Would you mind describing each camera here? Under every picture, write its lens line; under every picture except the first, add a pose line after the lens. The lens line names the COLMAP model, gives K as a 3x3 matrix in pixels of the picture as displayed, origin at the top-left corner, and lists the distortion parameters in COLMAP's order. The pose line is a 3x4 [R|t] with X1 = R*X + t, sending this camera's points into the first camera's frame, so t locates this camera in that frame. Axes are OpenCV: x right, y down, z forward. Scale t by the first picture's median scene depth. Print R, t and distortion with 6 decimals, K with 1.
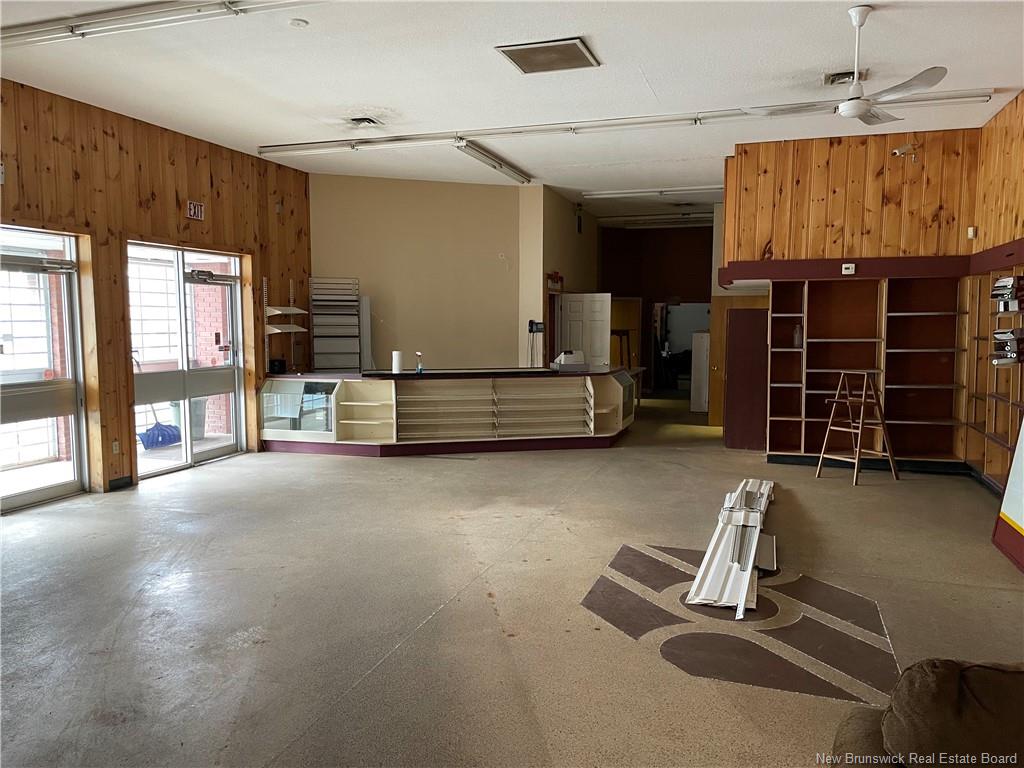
lens RADIAL K [[779.2, 0, 518.1], [0, 779.2, 387.9], [0, 0, 1]] dist [0.101786, -0.145272]
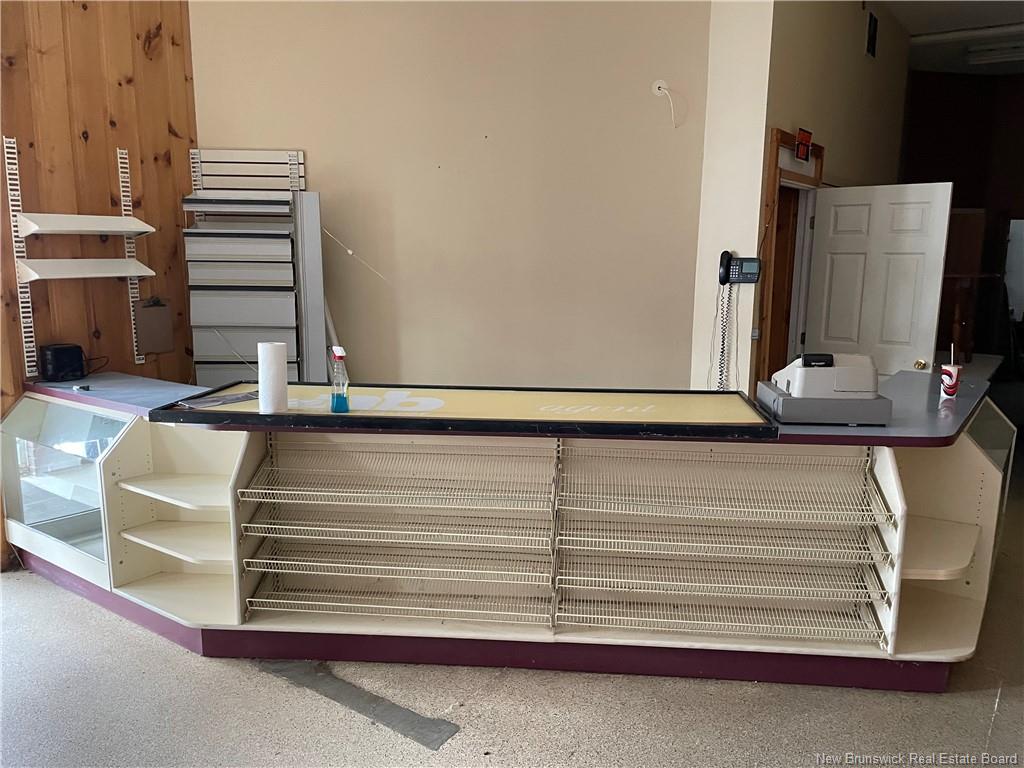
lens RADIAL K [[779.2, 0, 518.1], [0, 779.2, 387.9], [0, 0, 1]] dist [0.101786, -0.145272]
pose [[0.952208, 0.059495, -0.299600, 0.043995], [-0.033585, 0.995293, 0.090906, -0.056478], [0.303598, -0.076499, 0.949724, 0.646200]]
